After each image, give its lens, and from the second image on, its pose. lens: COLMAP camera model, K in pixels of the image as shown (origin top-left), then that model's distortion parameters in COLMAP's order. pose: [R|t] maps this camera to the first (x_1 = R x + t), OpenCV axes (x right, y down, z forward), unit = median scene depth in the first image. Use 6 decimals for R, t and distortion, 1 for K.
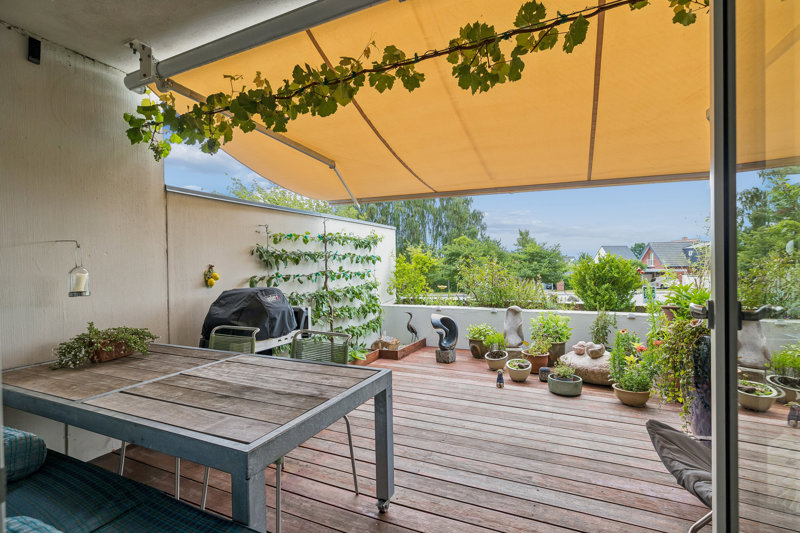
lens RADIAL K [[380.2, 0, 398.2], [0, 380.2, 266.2], [0, 0, 1]] dist [-0.000472, 0.000109]
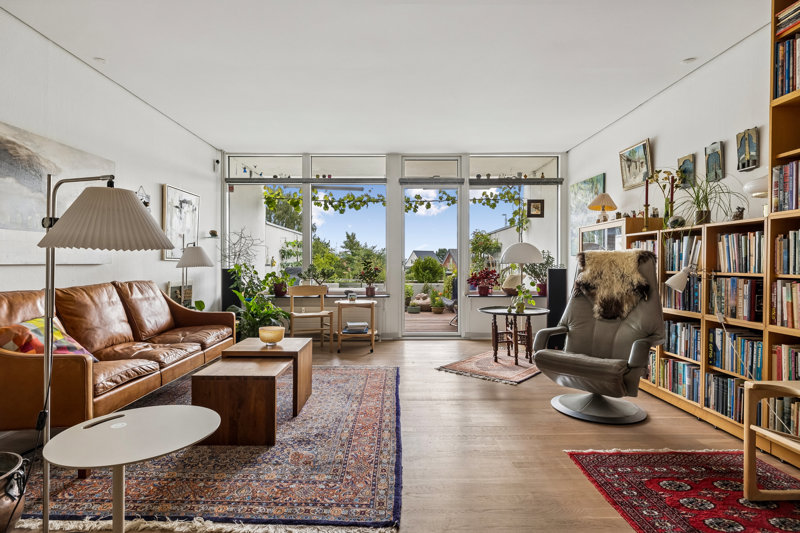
lens RADIAL K [[405.3, 0, 396.5], [0, 405.3, 264.7], [0, 0, 1]] dist [-0.001503, 0.000383]
pose [[0.899105, 0.014571, 0.437490, -0.607055], [-0.011172, 0.999884, -0.010342, 0.041706], [-0.437590, 0.004411, 0.899164, -0.972240]]
